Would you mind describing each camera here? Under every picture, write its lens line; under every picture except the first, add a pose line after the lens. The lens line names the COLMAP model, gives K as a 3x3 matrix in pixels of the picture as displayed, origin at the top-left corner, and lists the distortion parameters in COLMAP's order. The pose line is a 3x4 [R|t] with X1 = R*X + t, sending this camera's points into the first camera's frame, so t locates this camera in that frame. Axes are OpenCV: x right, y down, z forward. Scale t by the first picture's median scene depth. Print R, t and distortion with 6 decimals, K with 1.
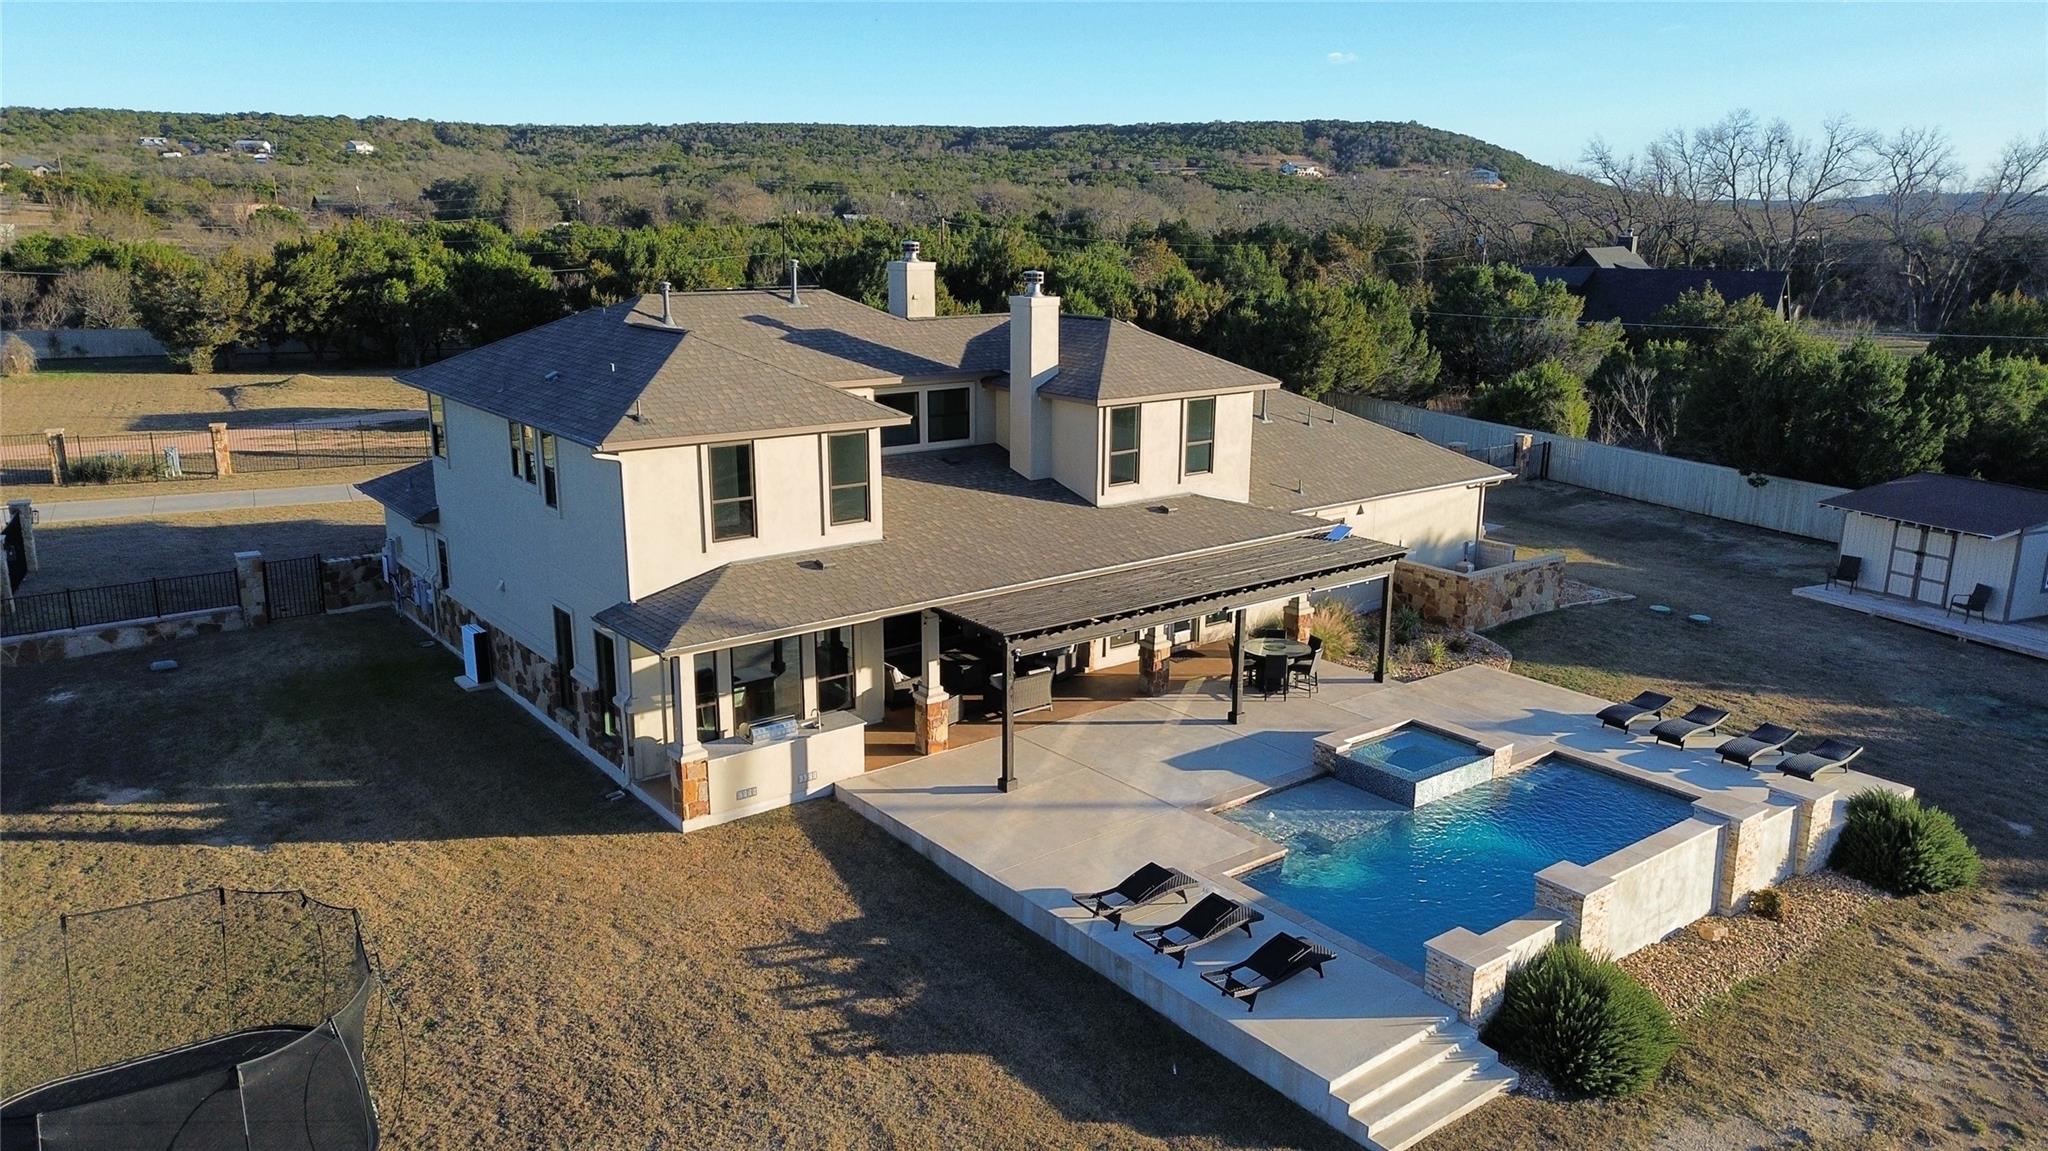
lens RADIAL K [[1432.4, 0, 1024.0], [0, 1432.4, 575.5], [0, 0, 1]] dist [0.081695, -0.078456]
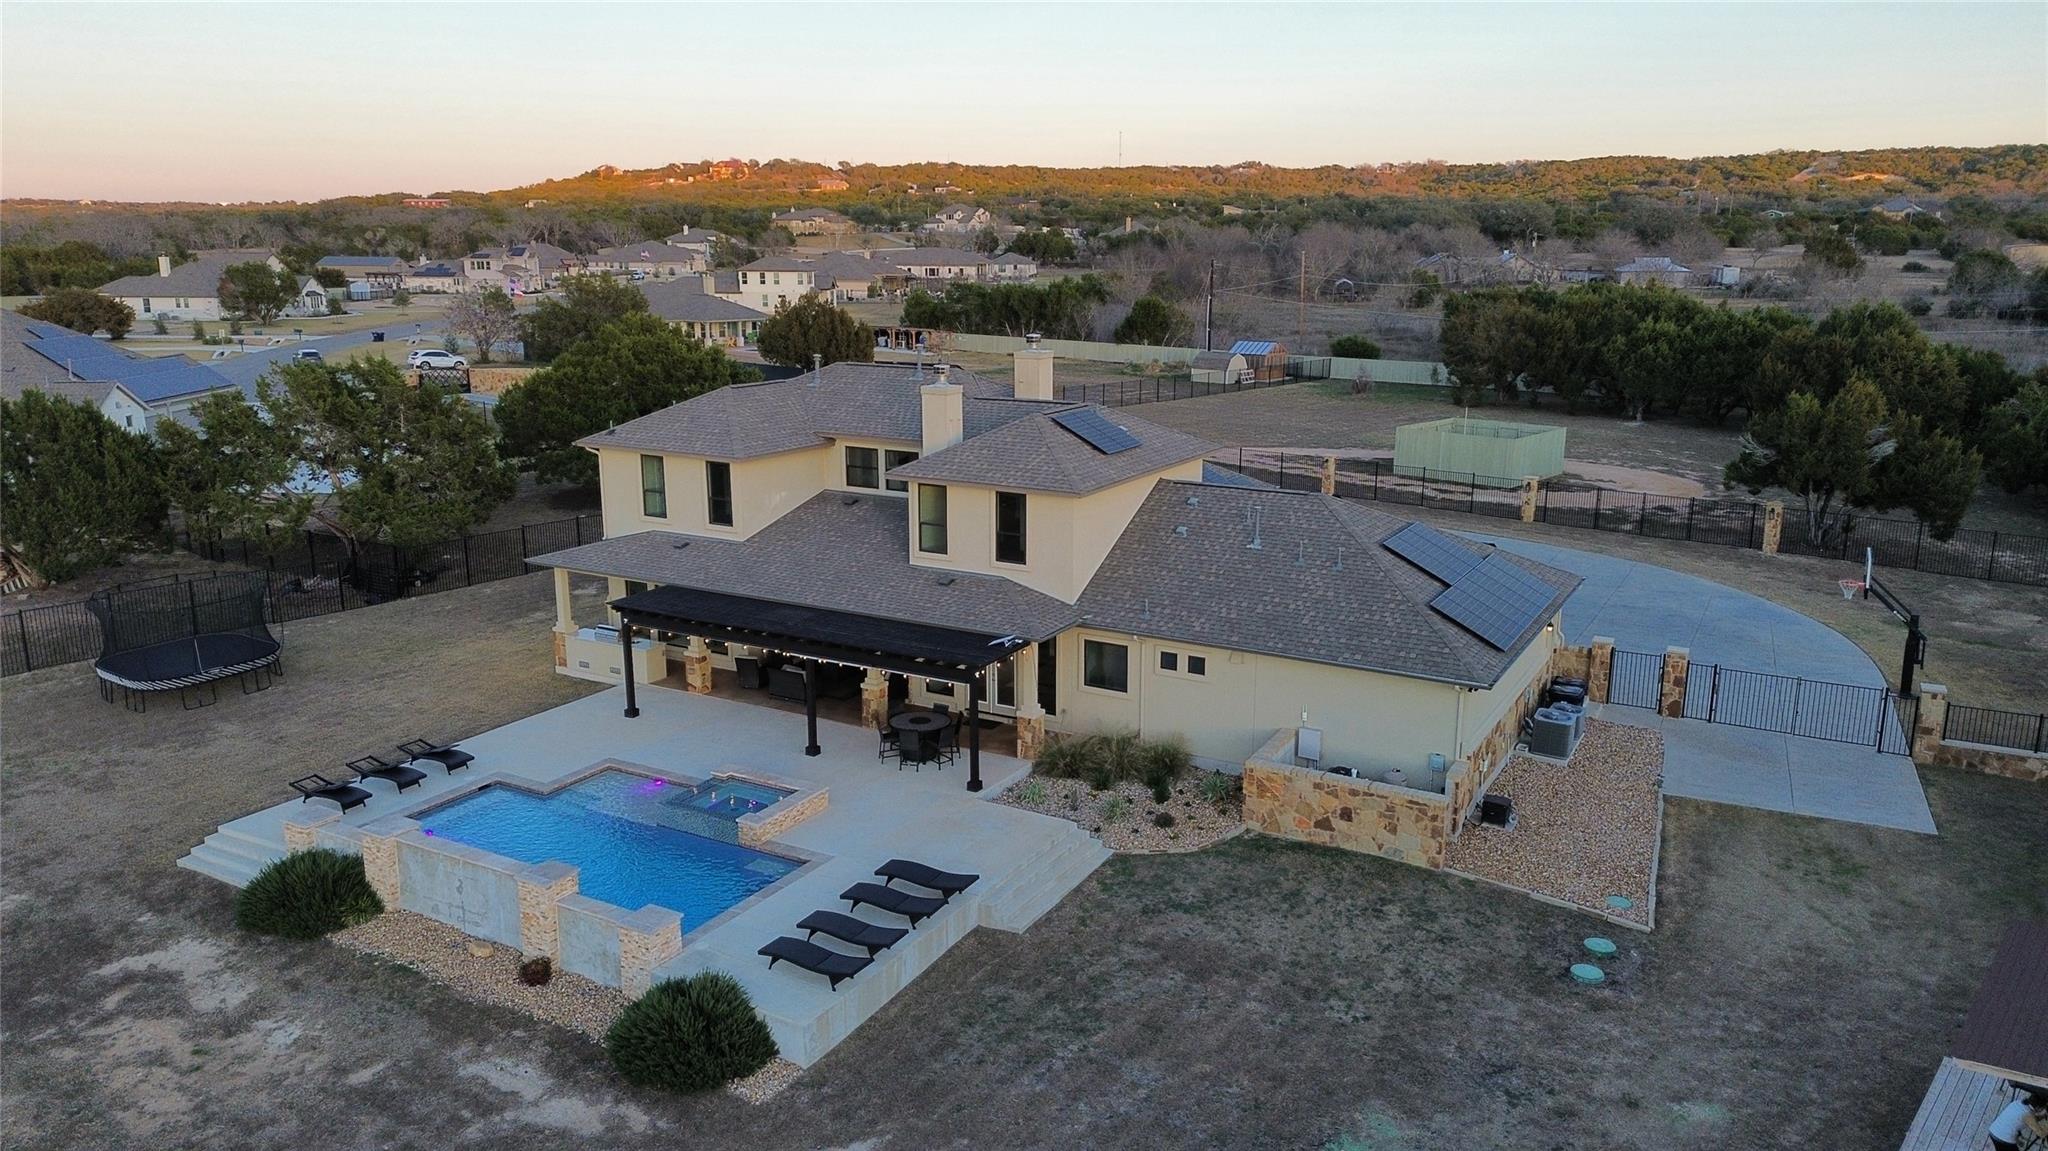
lens RADIAL K [[1432.4, 0, 1024.0], [0, 1432.4, 575.5], [0, 0, 1]] dist [0.081695, -0.078456]
pose [[0.376044, 0.204835, -0.903678, 1.087171], [-0.223615, 0.966496, 0.126022, -0.197441], [0.899215, 0.154686, 0.409249, 0.571496]]
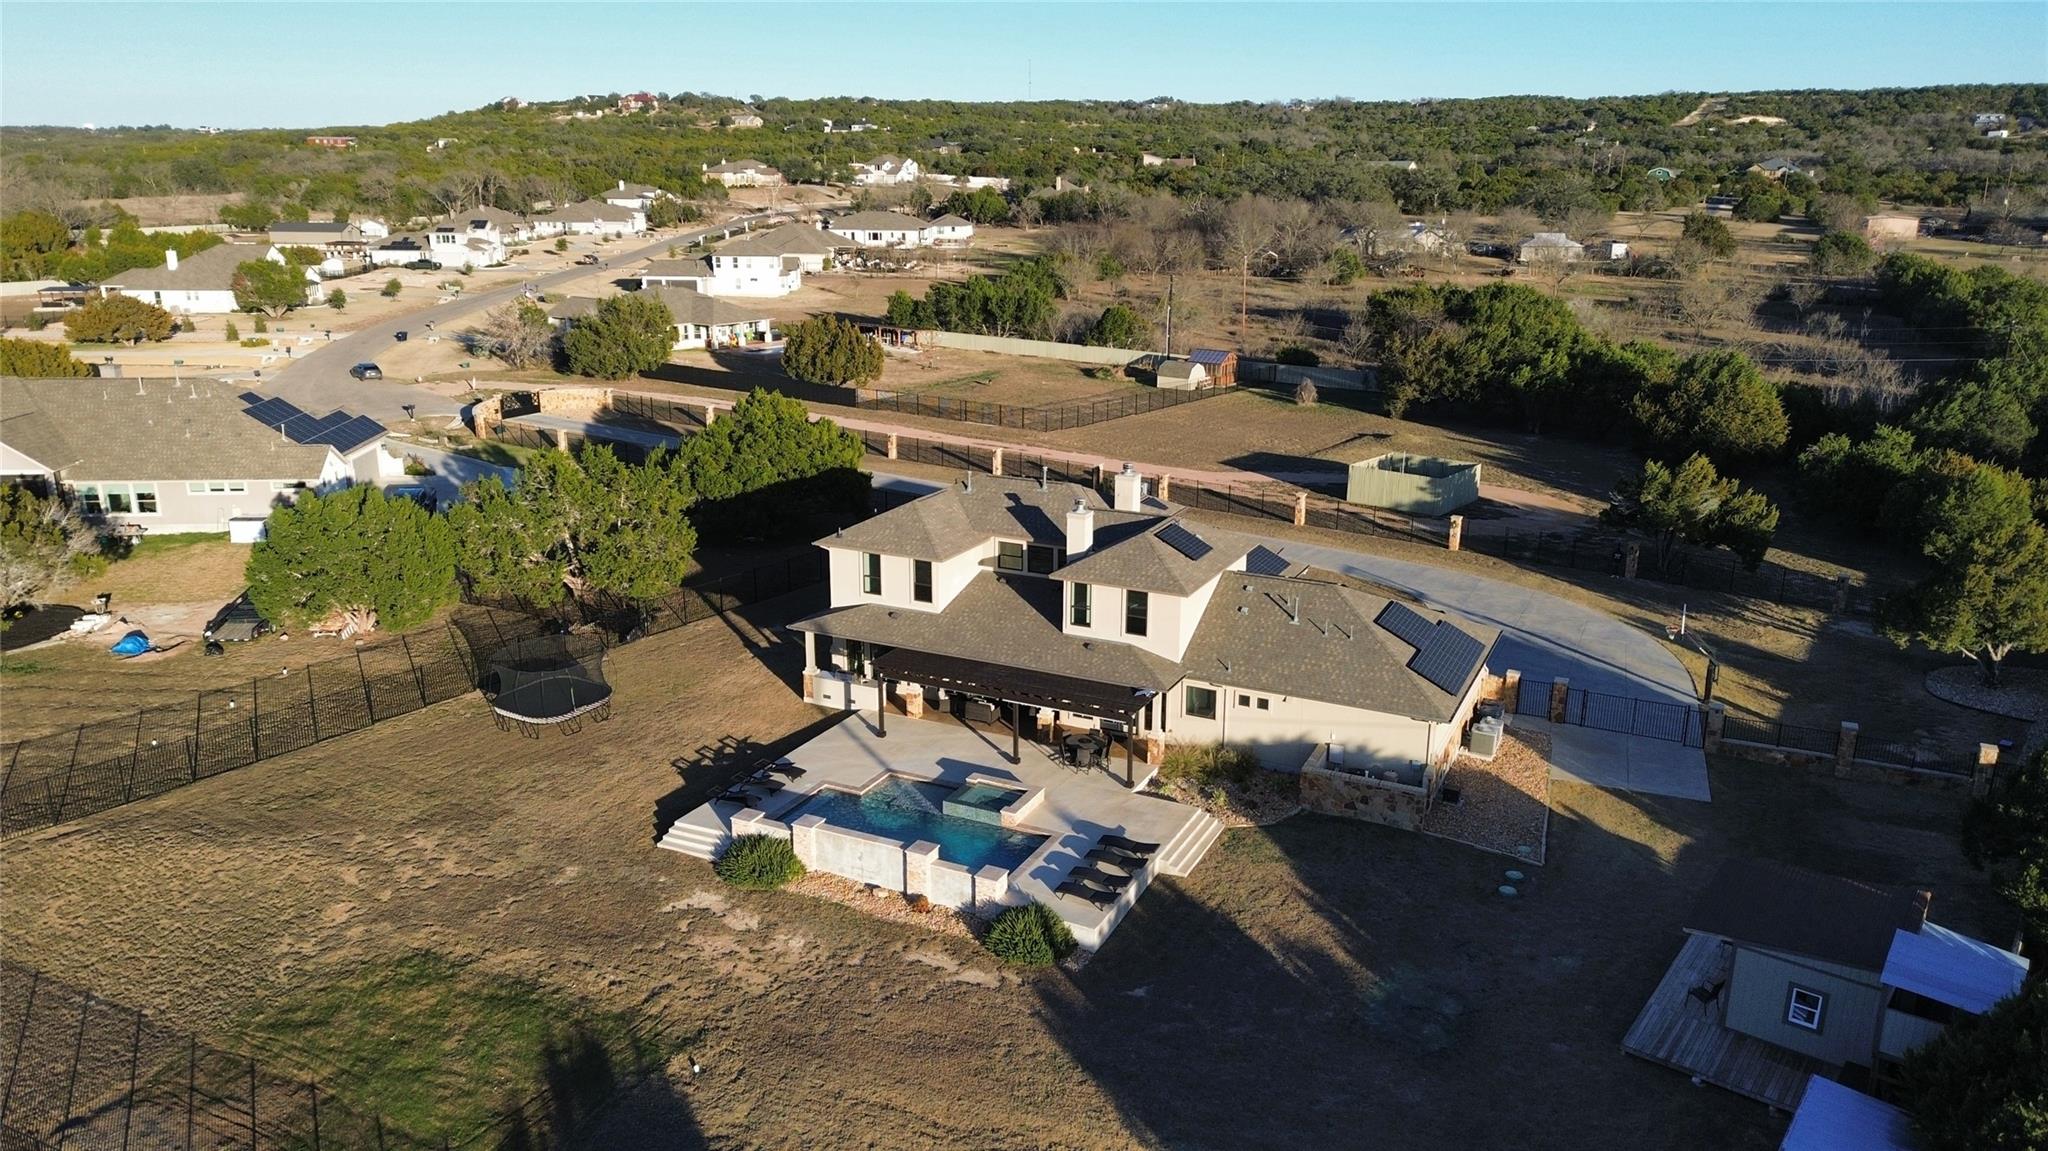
lens RADIAL K [[1432.4, 0, 1024.0], [0, 1432.4, 575.5], [0, 0, 1]] dist [0.081695, -0.078456]
pose [[0.433343, 0.242525, -0.867984, 1.462610], [-0.220273, 0.962403, 0.158935, -0.366262], [0.873896, 0.122320, 0.470472, 0.109990]]
